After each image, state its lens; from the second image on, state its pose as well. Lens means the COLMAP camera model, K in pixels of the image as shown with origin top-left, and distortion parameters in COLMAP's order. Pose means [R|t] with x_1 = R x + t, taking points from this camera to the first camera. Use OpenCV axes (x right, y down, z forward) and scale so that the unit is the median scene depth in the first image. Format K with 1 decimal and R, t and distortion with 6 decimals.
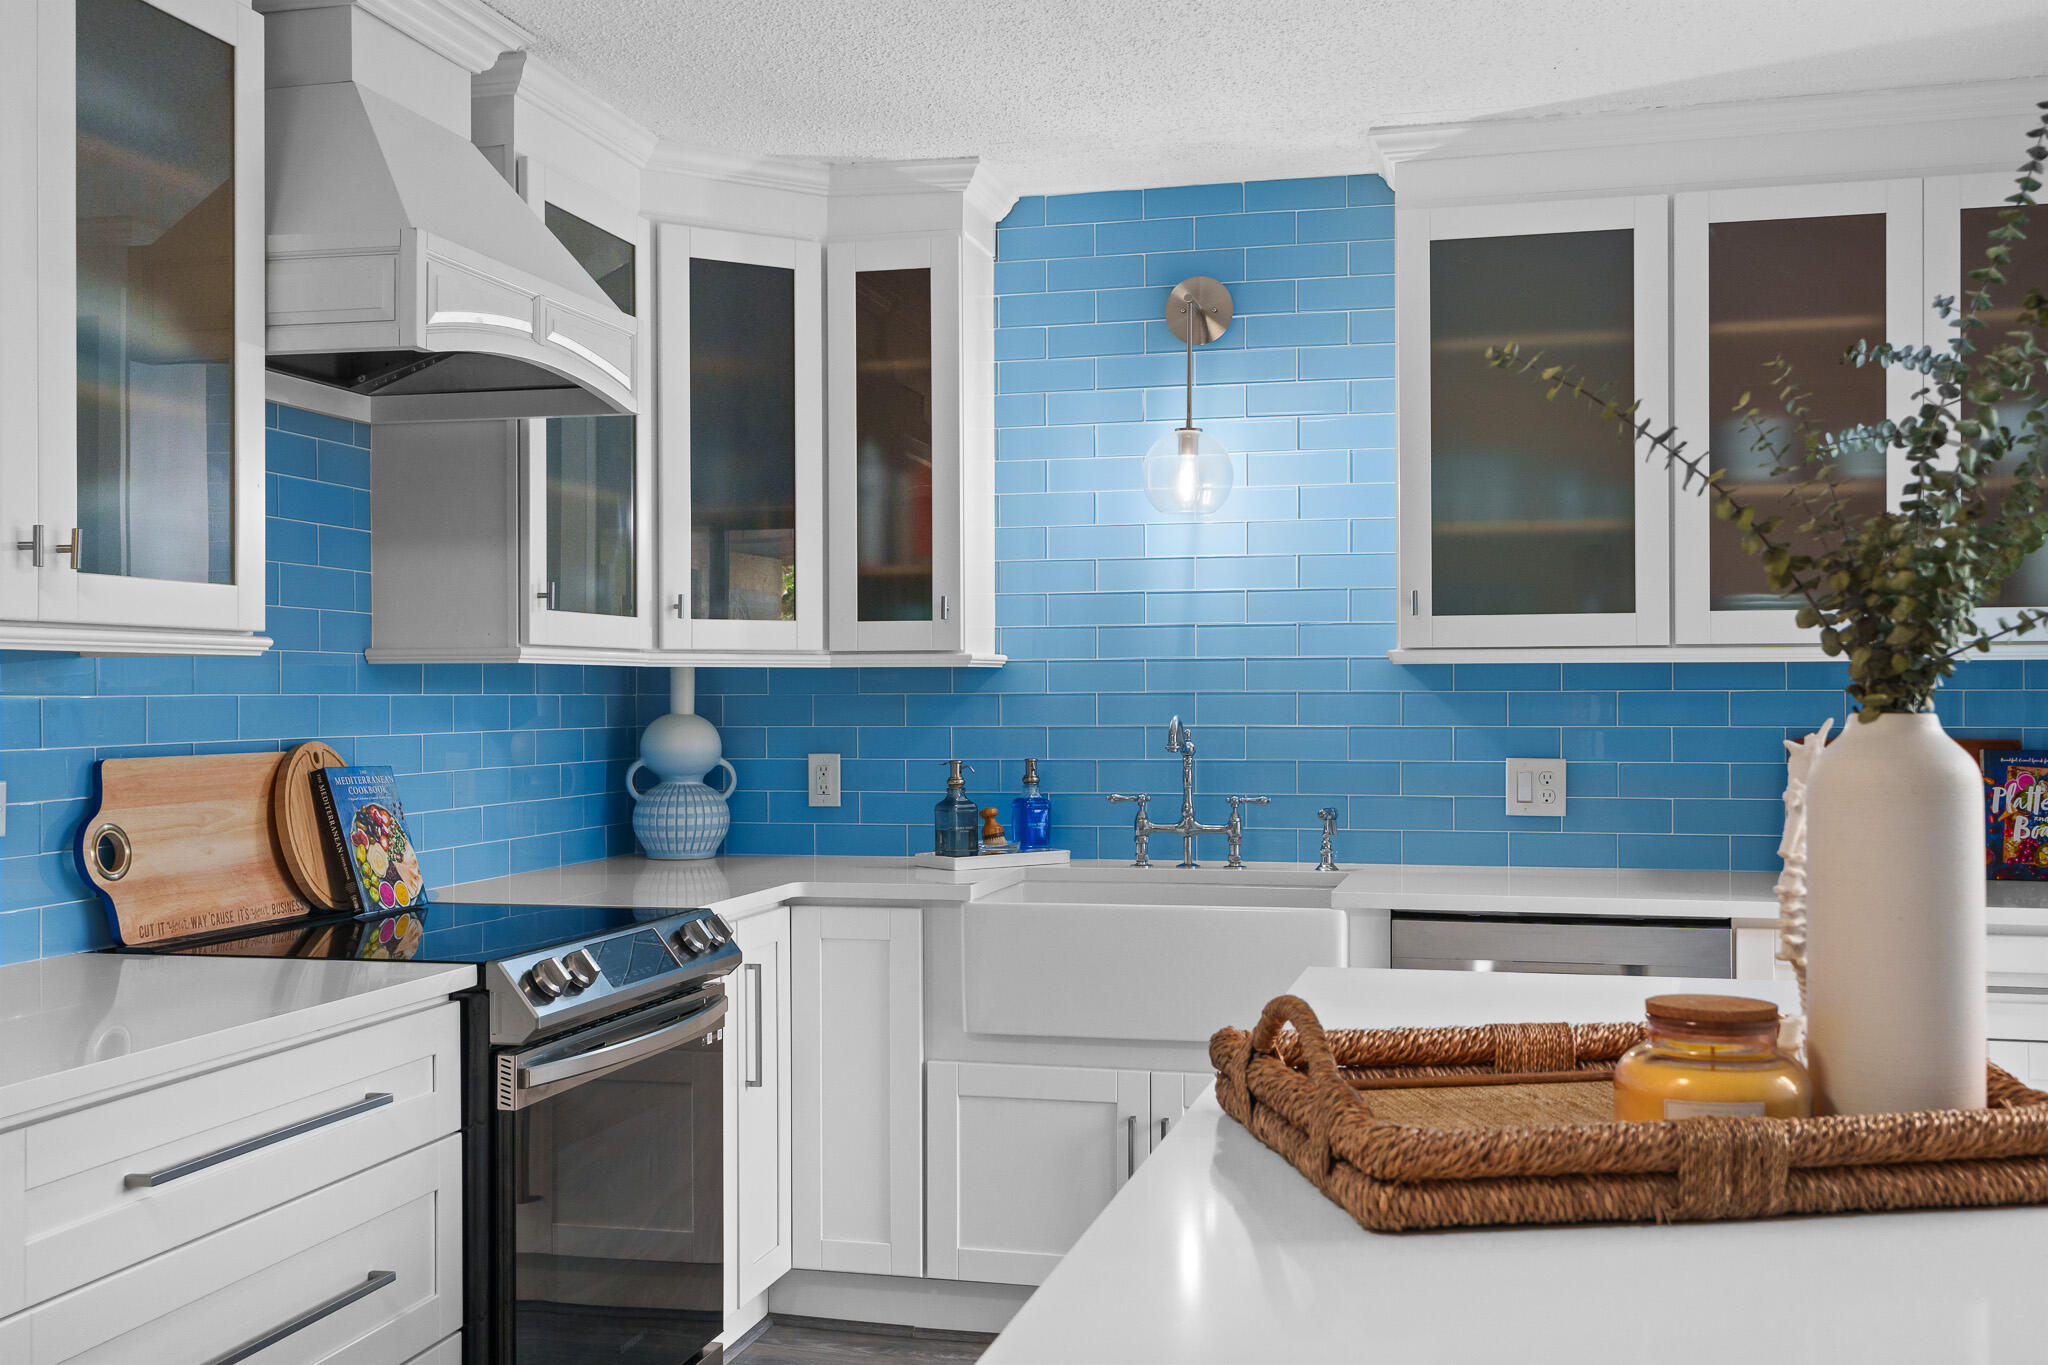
lens RADIAL K [[1992.6, 0, 1034.8], [0, 1992.6, 696.6], [0, 0, 1]] dist [0.018140, 0.000000]
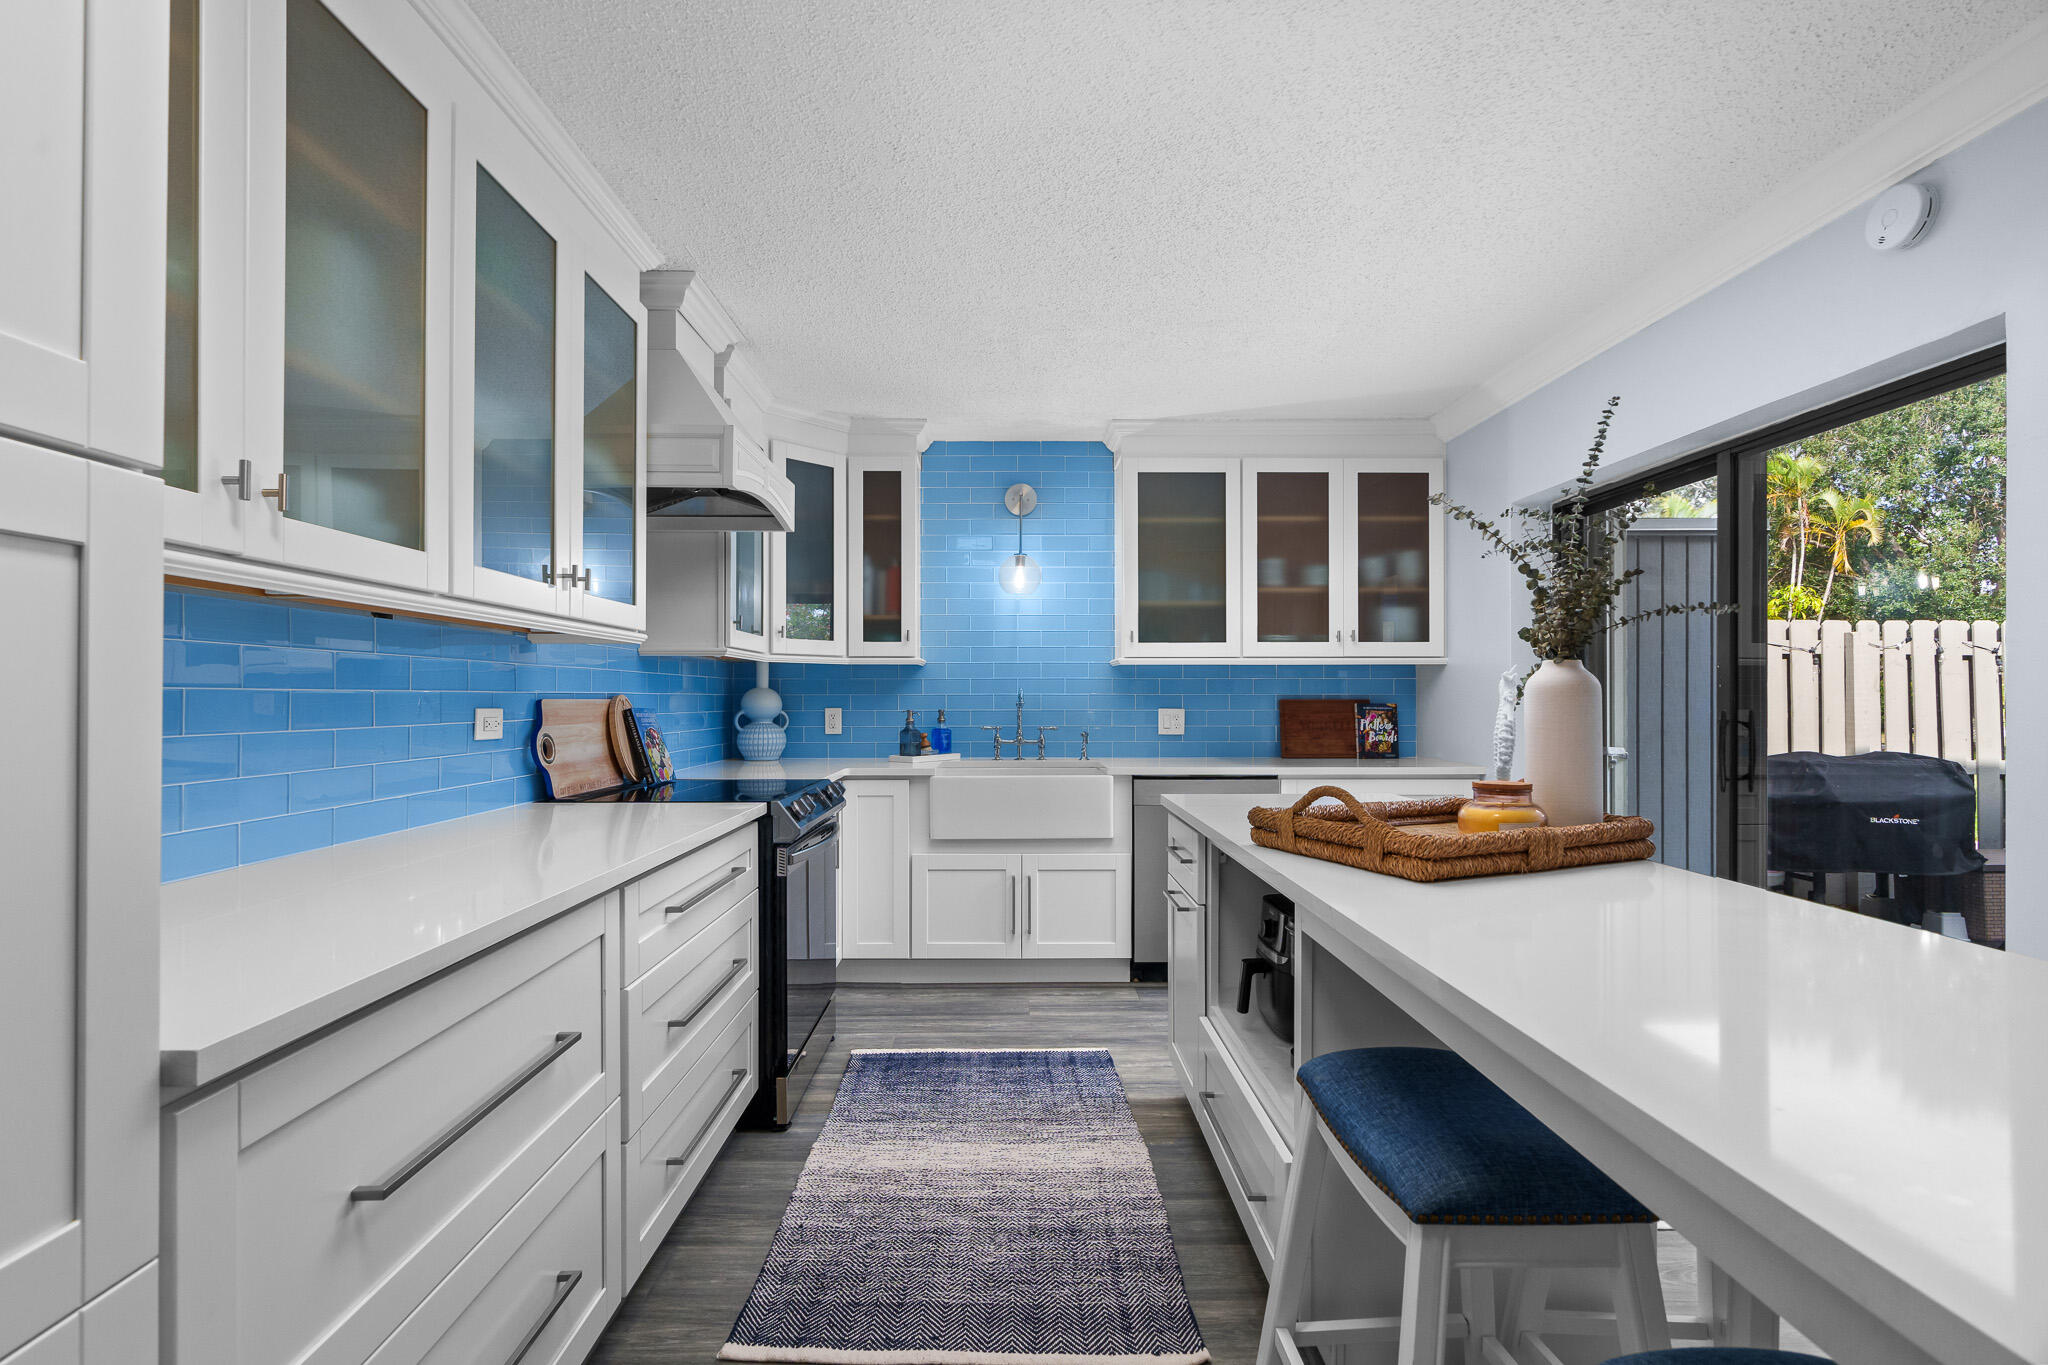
lens RADIAL K [[933.5, 0, 1018.2], [0, 933.5, 697.0], [0, 0, 1]] dist [-0.010649, 0.007004]
pose [[0.967970, 0.003007, 0.251049, -0.191753], [-0.002412, 0.999994, -0.002675, 0.023129], [-0.251055, 0.001984, 0.967971, 0.037126]]
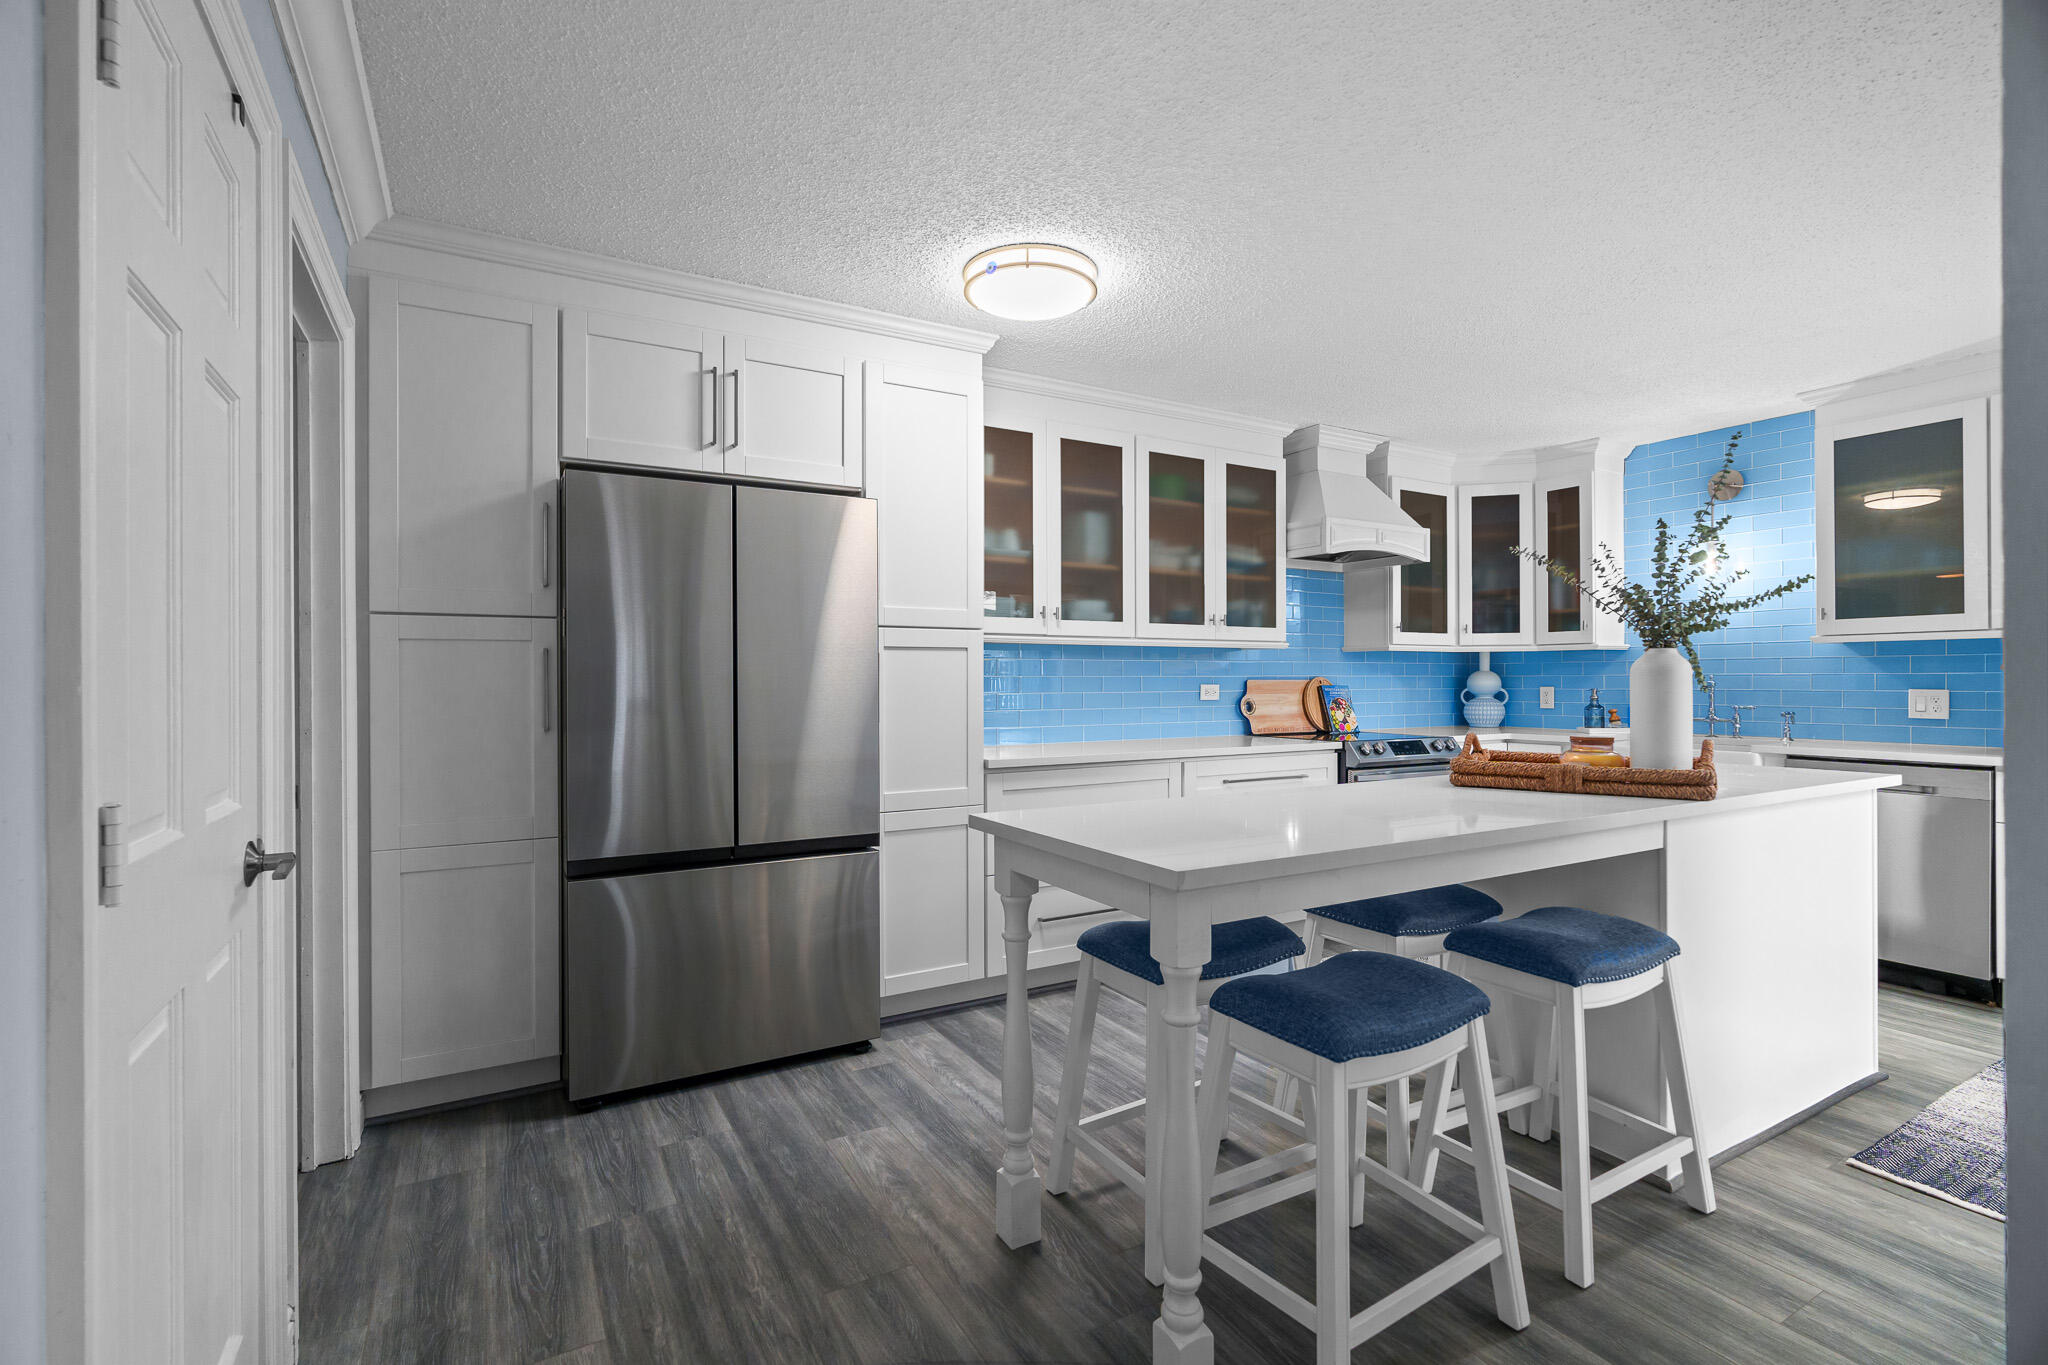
lens RADIAL K [[933.5, 0, 1014.8], [0, 933.5, 680.0], [0, 0, 1]] dist [-0.010649, 0.007004]
pose [[0.690000, 0.000375, -0.723810, 0.318591], [-0.000407, 1.000000, 0.000131, 0.023953], [0.723810, 0.000204, 0.690000, -0.303790]]
